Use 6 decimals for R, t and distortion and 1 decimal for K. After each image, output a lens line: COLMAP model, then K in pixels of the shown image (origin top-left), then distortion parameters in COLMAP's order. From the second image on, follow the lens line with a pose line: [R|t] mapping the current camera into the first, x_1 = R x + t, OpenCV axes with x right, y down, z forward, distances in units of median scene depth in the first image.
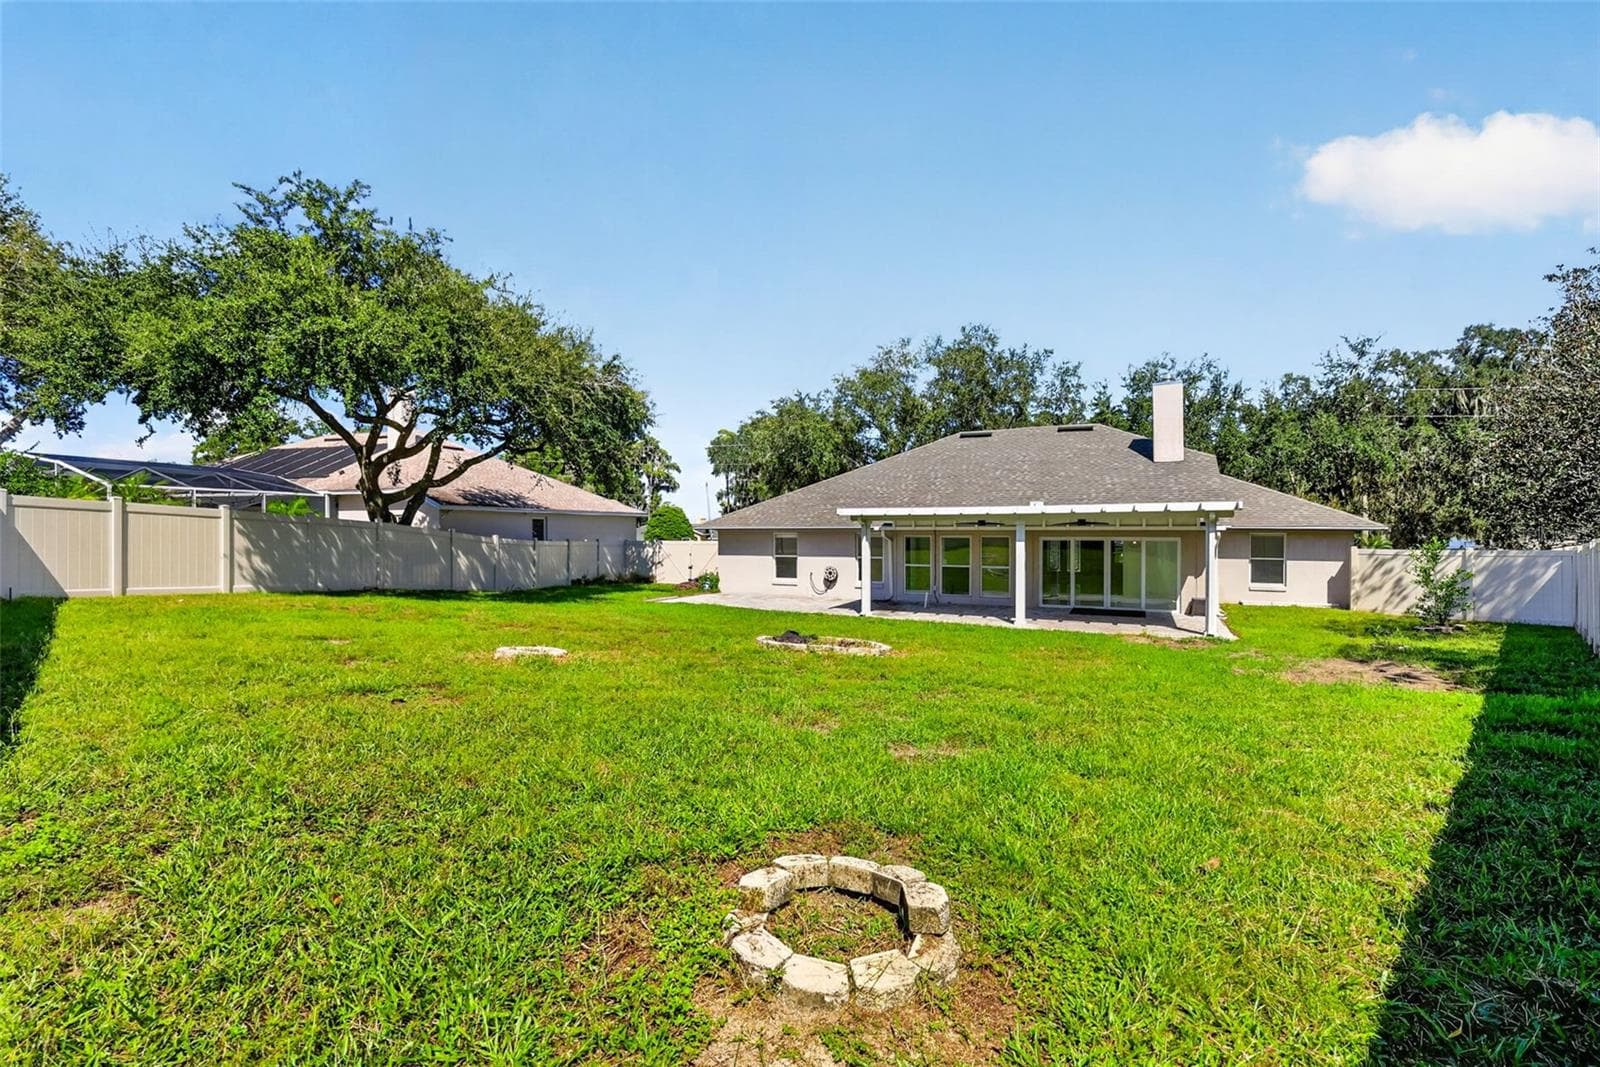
lens RADIAL K [[706.6, 0, 790.0], [0, 706.6, 532.7], [0, 0, 1]] dist [0.004146, 0.000652]
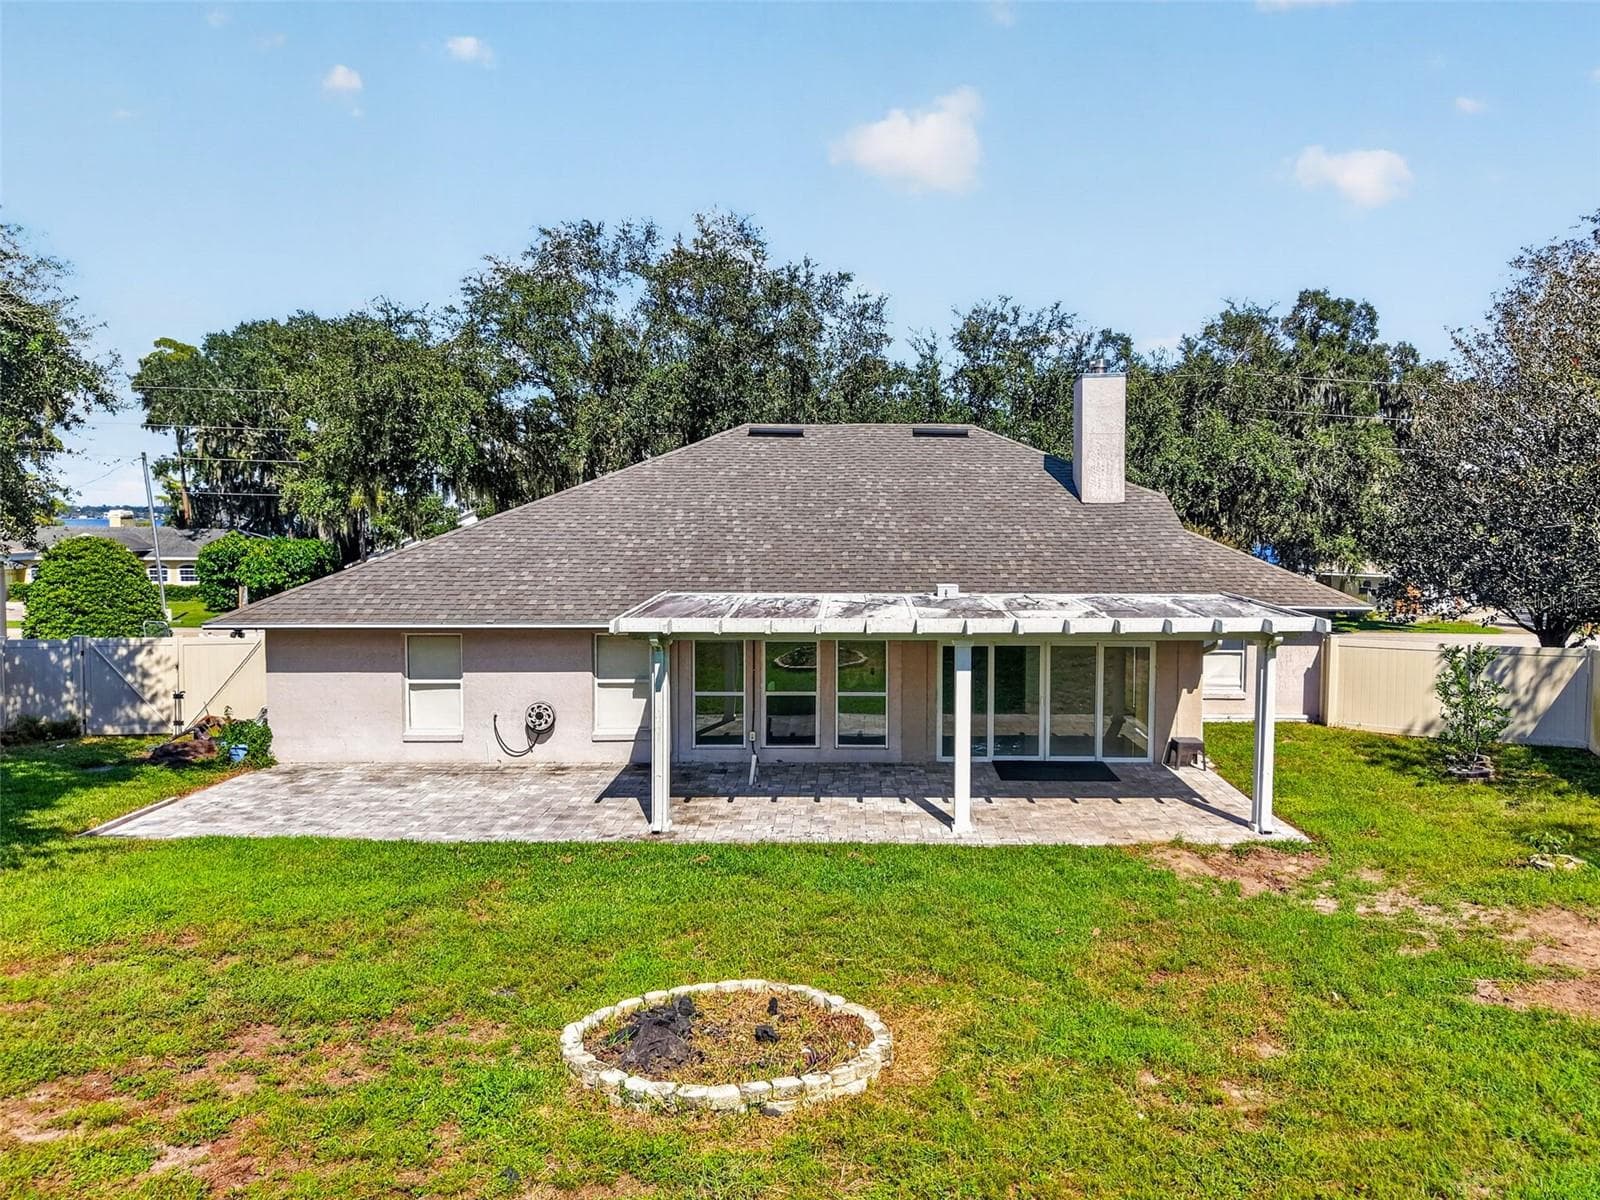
lens RADIAL K [[1122.6, 0, 866.0], [0, 1122.6, 595.1], [0, 0, 1]] dist [0.051528, -0.066542]
pose [[0.892336, -0.027649, 0.450524, -0.059273], [-0.001570, 0.997926, 0.064354, -0.050561], [-0.451369, -0.058133, 0.890442, 0.128084]]
